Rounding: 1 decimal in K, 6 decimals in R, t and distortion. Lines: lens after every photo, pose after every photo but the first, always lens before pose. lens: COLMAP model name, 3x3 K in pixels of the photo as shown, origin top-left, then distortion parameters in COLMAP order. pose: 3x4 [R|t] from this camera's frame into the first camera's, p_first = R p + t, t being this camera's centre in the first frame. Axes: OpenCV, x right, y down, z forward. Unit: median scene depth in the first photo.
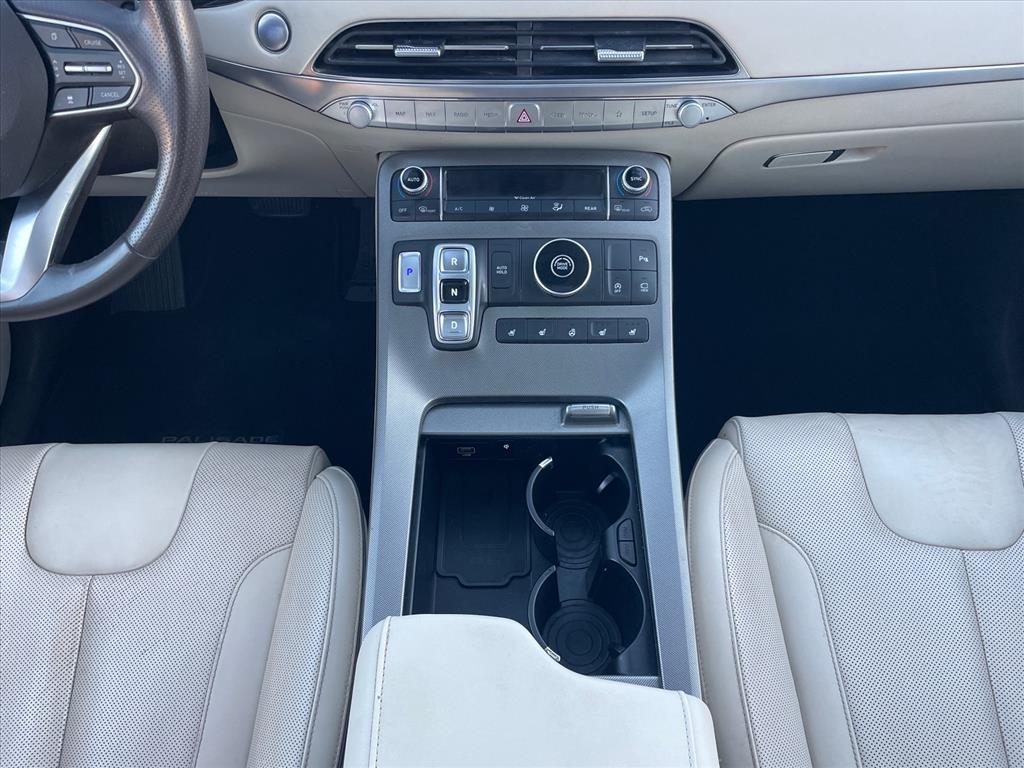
lens RADIAL K [[776.5, 0, 512.0], [0, 776.5, 384.0], [0, 0, 1]] dist [0.105132, -0.118438]
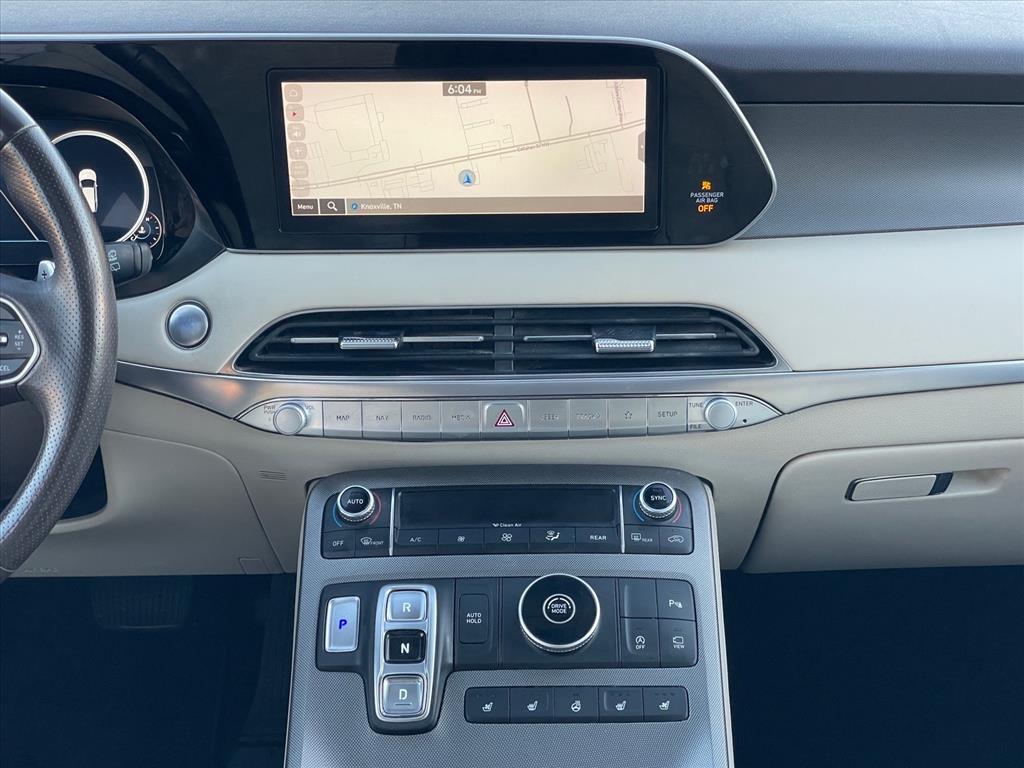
lens RADIAL K [[1531.9, 0, 512.0], [0, 1531.9, 384.0], [0, 0, 1]] dist [0.205051, -0.027822]
pose [[0.999865, -0.008481, -0.014063, 0.042976], [0.001272, 0.893758, -0.448548, 0.290673], [0.016373, 0.448470, 0.893648, -0.340249]]
